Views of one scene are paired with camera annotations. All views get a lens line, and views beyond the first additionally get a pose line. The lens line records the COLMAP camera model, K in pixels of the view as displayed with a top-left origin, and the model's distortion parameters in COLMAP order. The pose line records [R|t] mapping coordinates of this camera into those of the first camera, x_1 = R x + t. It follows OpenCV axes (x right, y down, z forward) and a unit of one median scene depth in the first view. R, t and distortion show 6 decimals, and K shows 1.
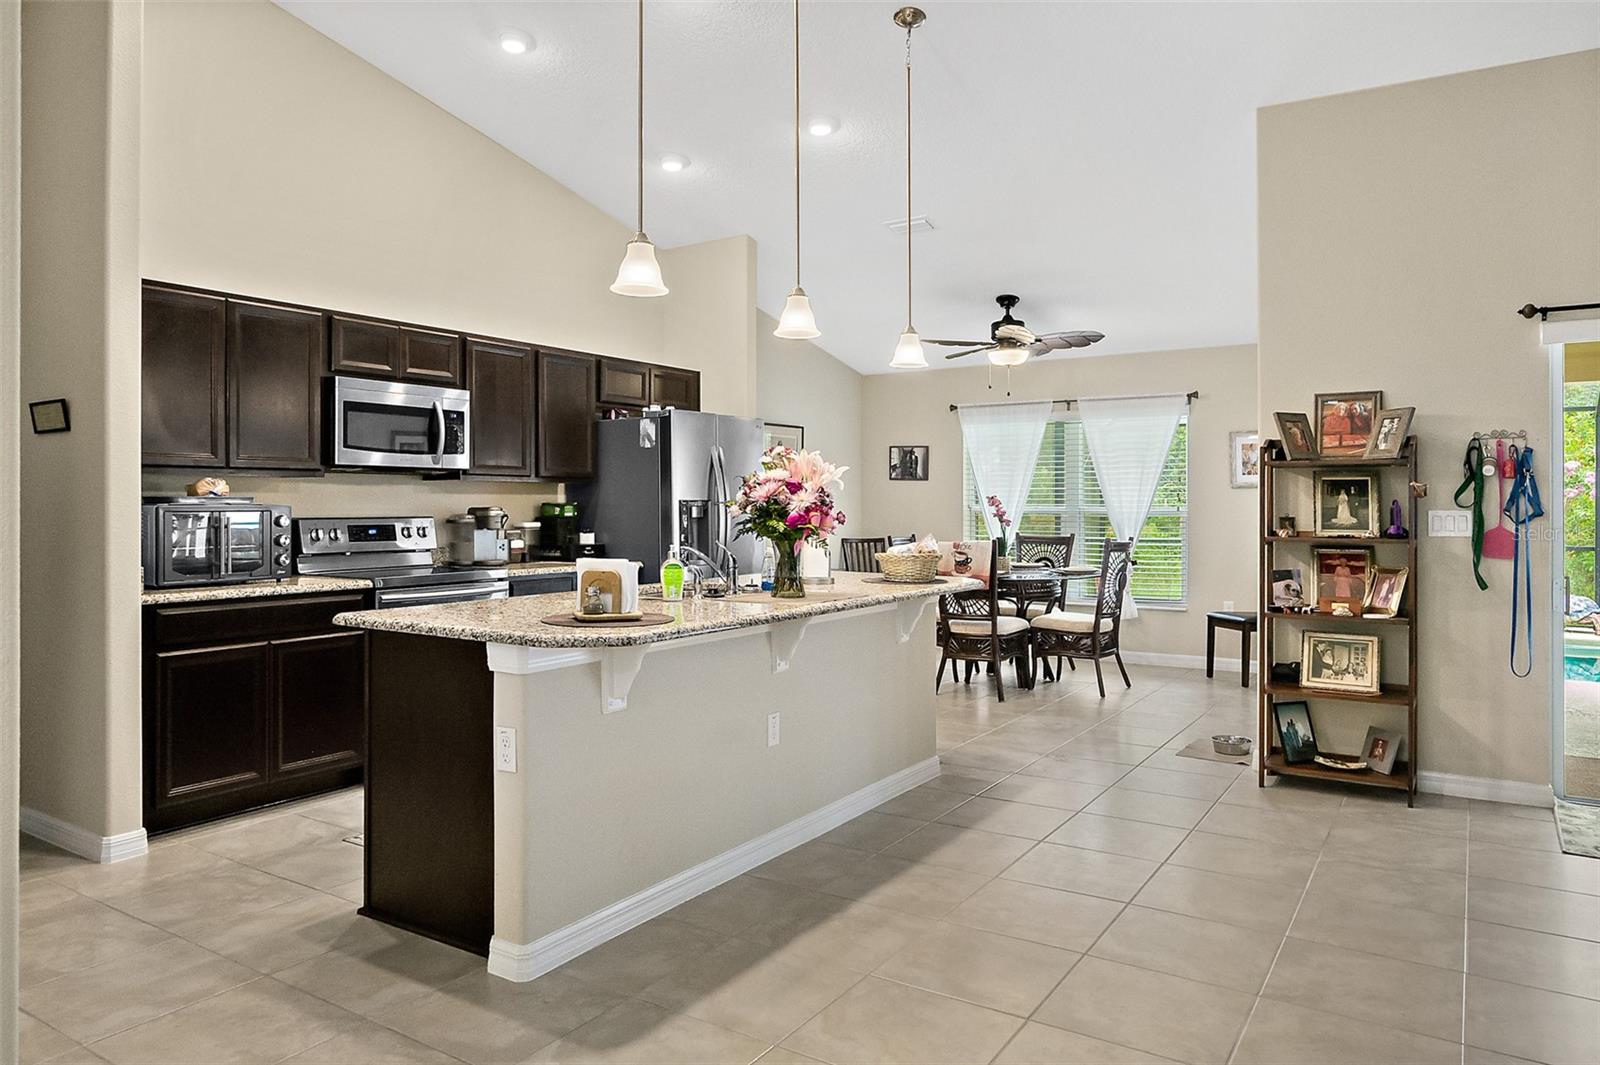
lens RADIAL K [[1047.1, 0, 784.3], [0, 1047.1, 520.4], [0, 0, 1]] dist [-0.008246, -0.004796]
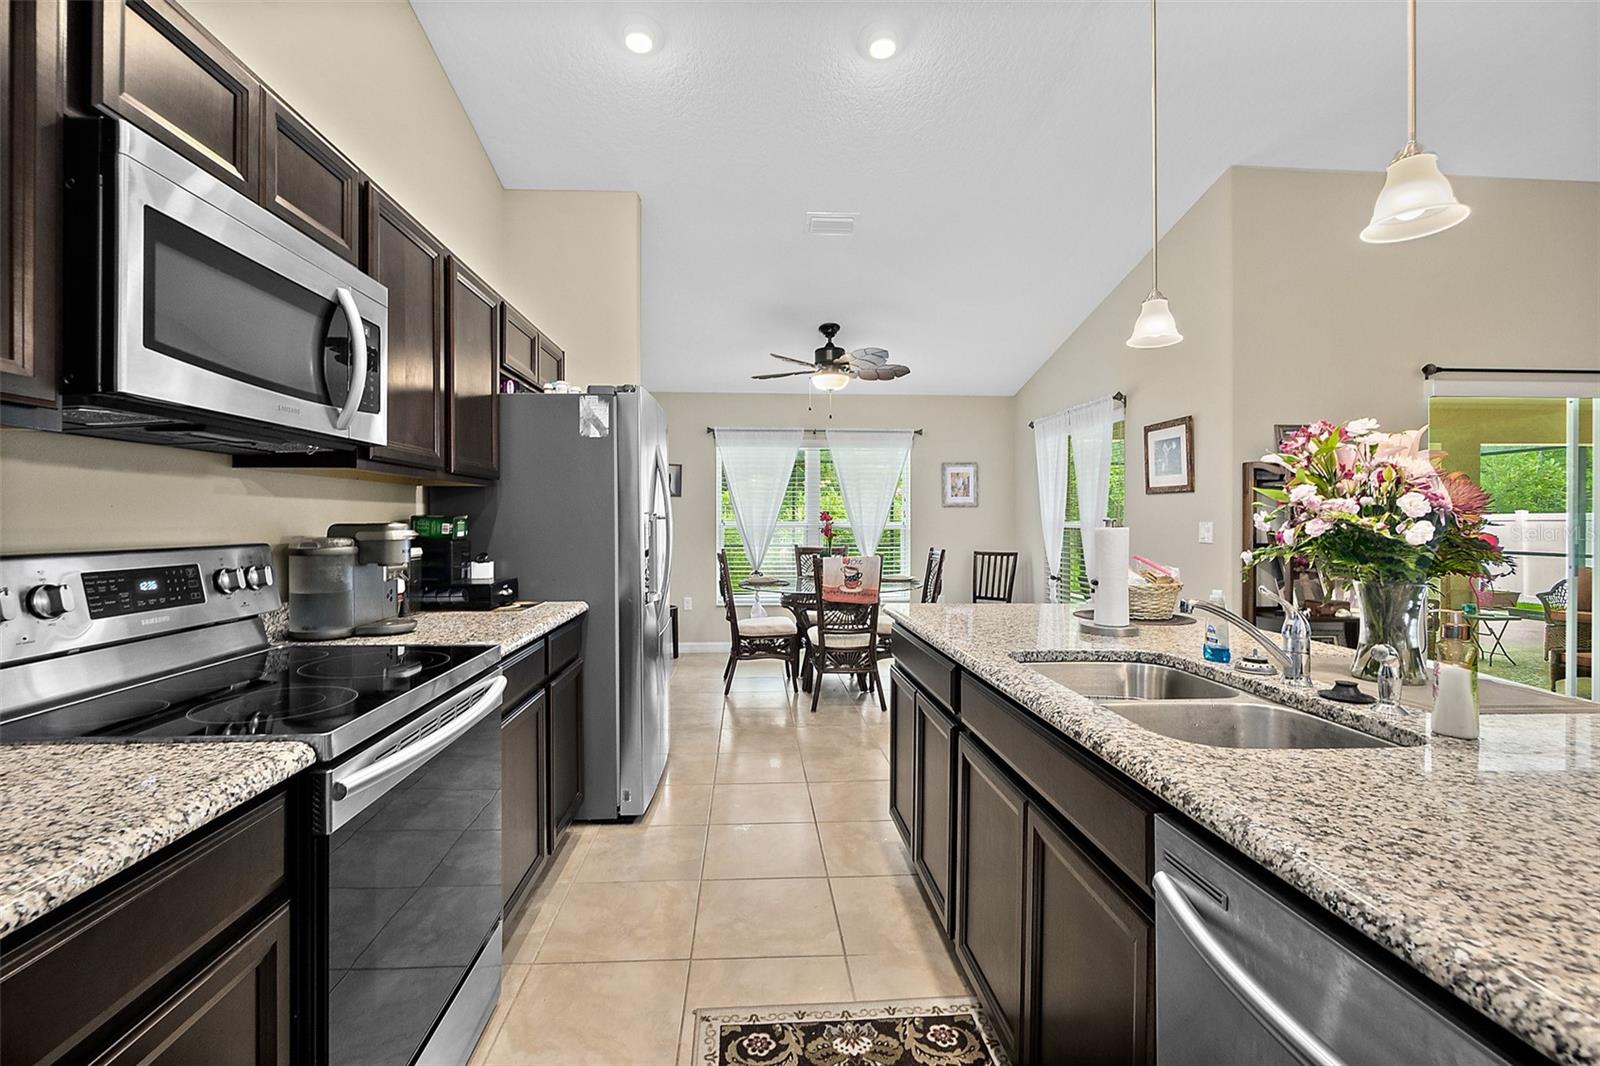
lens RADIAL K [[703.9, 0, 798.1], [0, 703.9, 530.5], [0, 0, 1]] dist [-0.007253, 0.002740]
pose [[0.799228, -0.008723, 0.600964, -0.334498], [0.009020, 0.999956, 0.002519, -0.008133], [-0.600960, 0.003407, 0.799272, 0.599642]]
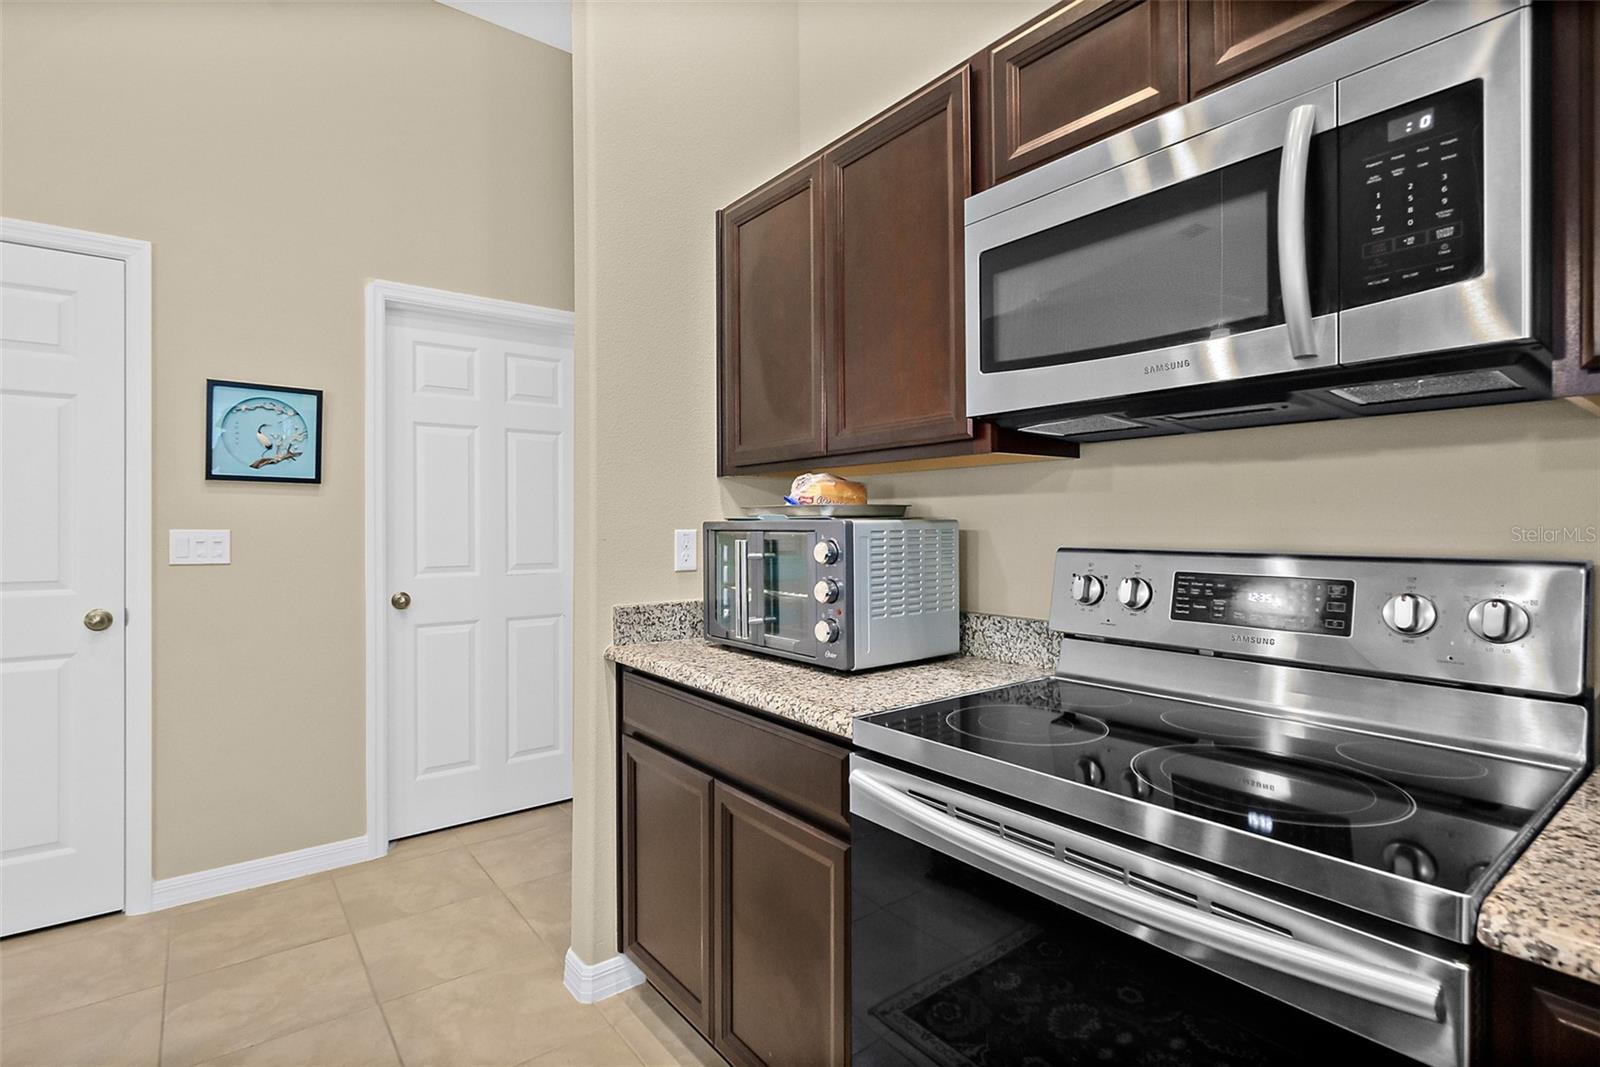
lens RADIAL K [[752.5, 0, 803.0], [0, 752.5, 519.1], [0, 0, 1]] dist [-0.016117, 0.003459]
pose [[-0.342672, -0.010376, -0.939398, -0.105636], [-0.014988, 0.999872, -0.005577, -0.009826], [0.939335, 0.012169, -0.342784, 0.900756]]
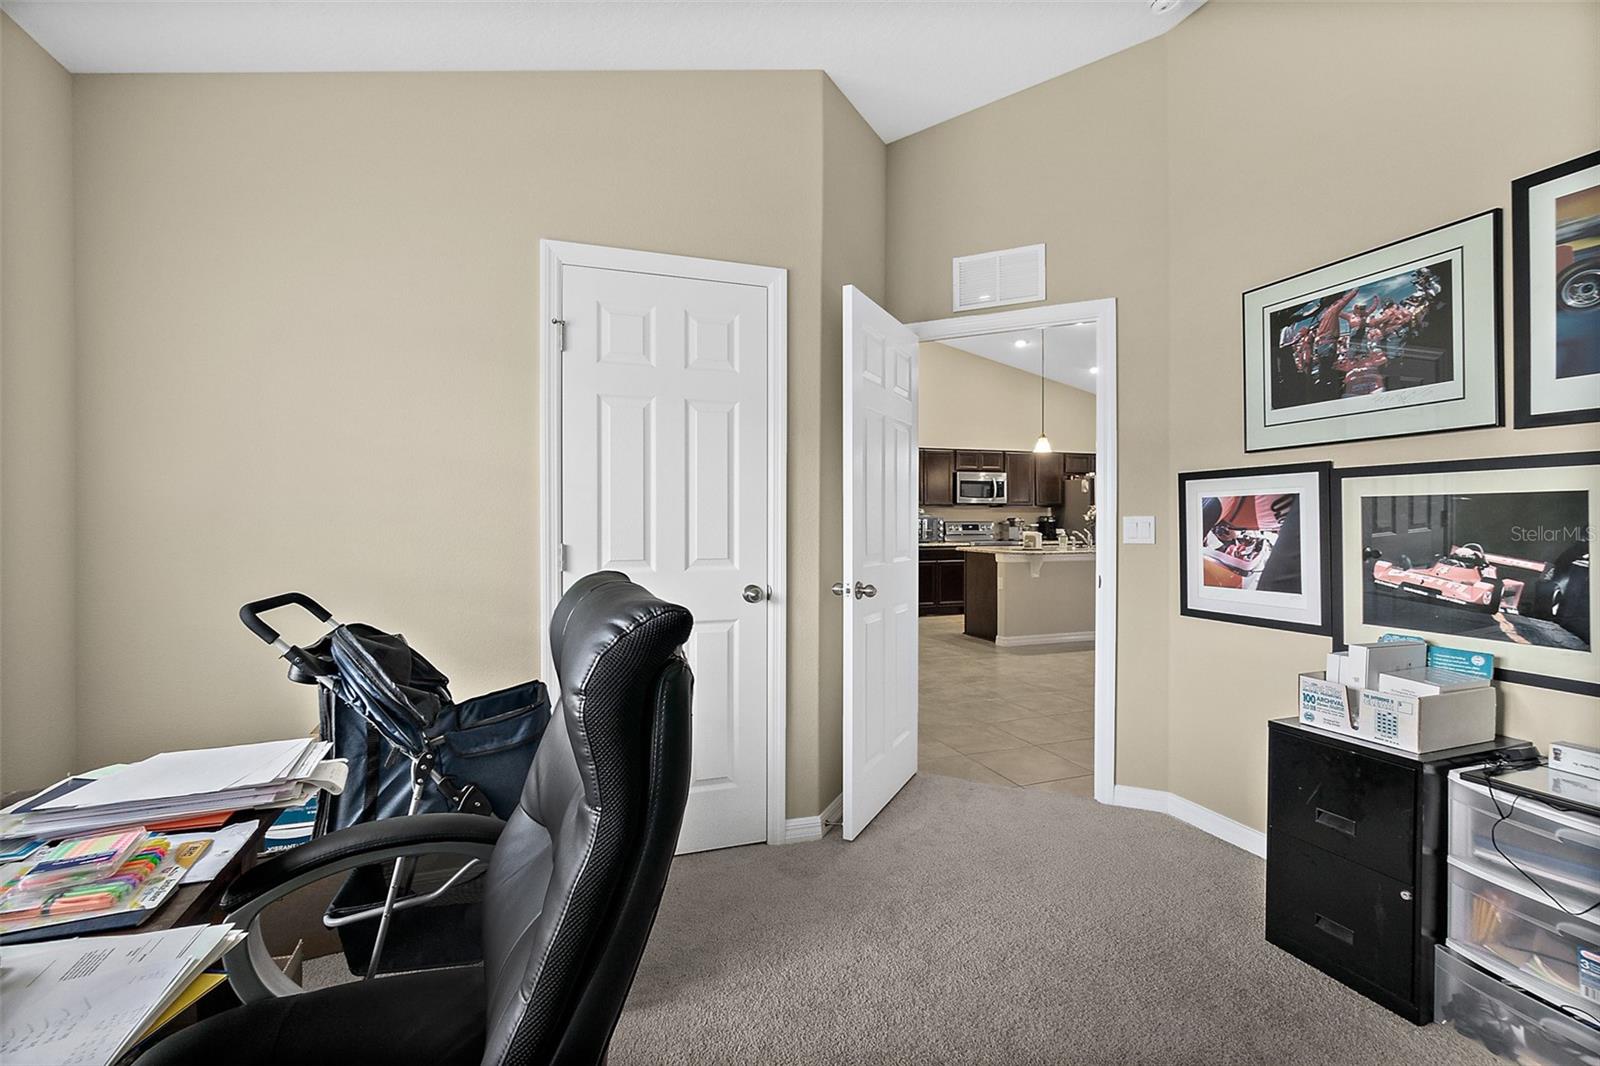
lens RADIAL K [[703.9, 0, 796.9], [0, 703.9, 520.1], [0, 0, 1]] dist [-0.007253, 0.002740]
pose [[0.805565, -0.003482, -0.592498, 0.305670], [-0.004505, 0.999918, -0.012002, 0.015777], [0.592491, 0.012337, 0.805483, -0.693635]]
